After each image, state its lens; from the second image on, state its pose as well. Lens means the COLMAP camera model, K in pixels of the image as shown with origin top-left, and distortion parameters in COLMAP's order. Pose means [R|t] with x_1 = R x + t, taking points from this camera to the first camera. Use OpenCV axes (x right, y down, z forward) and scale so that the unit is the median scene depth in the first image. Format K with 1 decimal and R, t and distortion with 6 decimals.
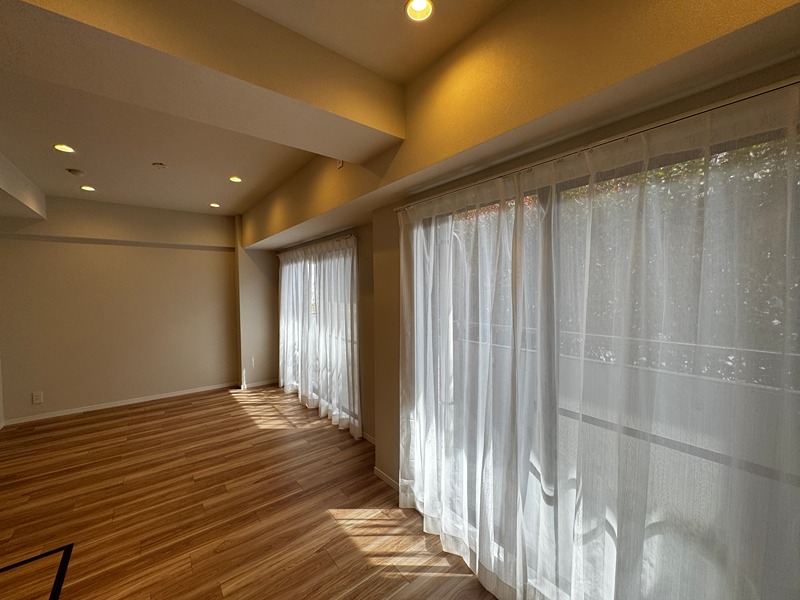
lens RADIAL K [[321.0, 0, 399.6], [0, 321.0, 298.7], [0, 0, 1]] dist [-0.000990, 0.000226]
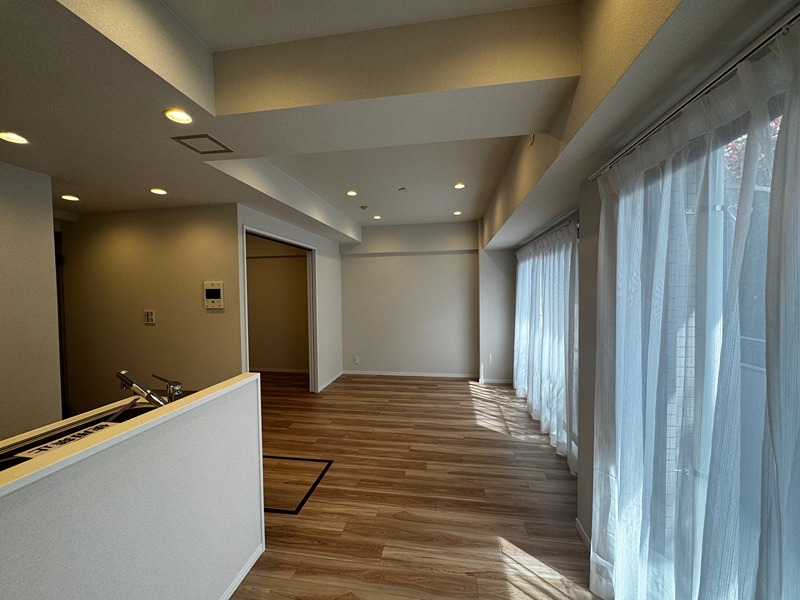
lens RADIAL K [[321.0, 0, 400.4], [0, 321.0, 298.2], [0, 0, 1]] dist [-0.000990, 0.000226]
pose [[0.674559, 0.018873, -0.737979, 0.196237], [-0.017124, 0.999804, 0.009917, -0.004735], [0.738022, 0.005948, 0.674750, 0.164043]]
